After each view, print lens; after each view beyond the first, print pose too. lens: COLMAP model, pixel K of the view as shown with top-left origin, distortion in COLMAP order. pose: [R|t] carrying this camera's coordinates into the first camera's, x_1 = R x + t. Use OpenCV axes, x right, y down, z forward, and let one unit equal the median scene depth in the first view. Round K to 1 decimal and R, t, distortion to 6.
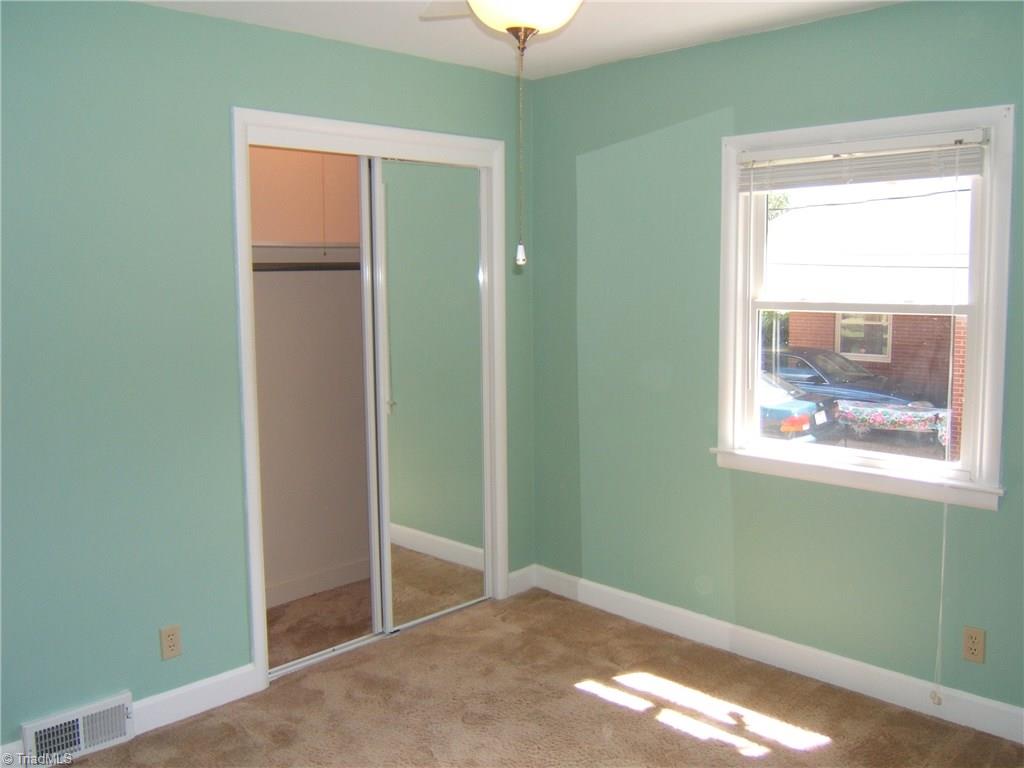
lens RADIAL K [[904.7, 0, 516.1], [0, 904.7, 383.9], [0, 0, 1]] dist [-0.016261, 0.001162]
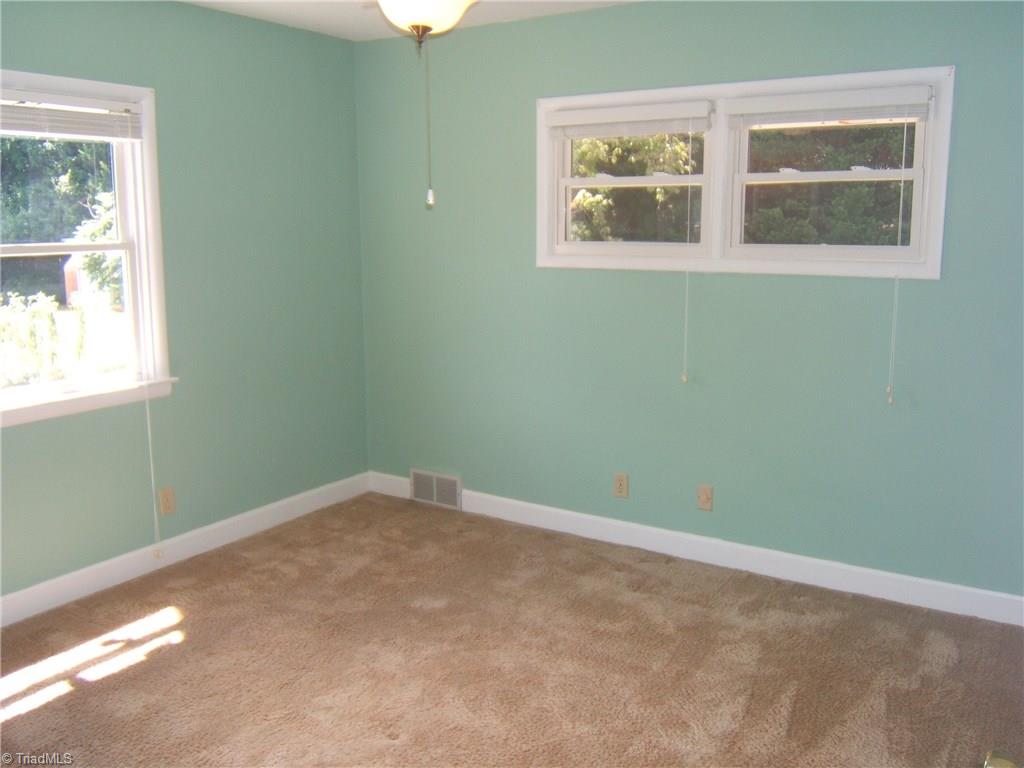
lens RADIAL K [[904.7, 0, 515.5], [0, 904.7, 380.9], [0, 0, 1]] dist [-0.016261, 0.001162]
pose [[-0.183289, -0.169064, 0.968412, -0.827024], [0.125832, 0.972963, 0.193674, -0.072345], [-0.974973, 0.157356, -0.157060, 0.678895]]
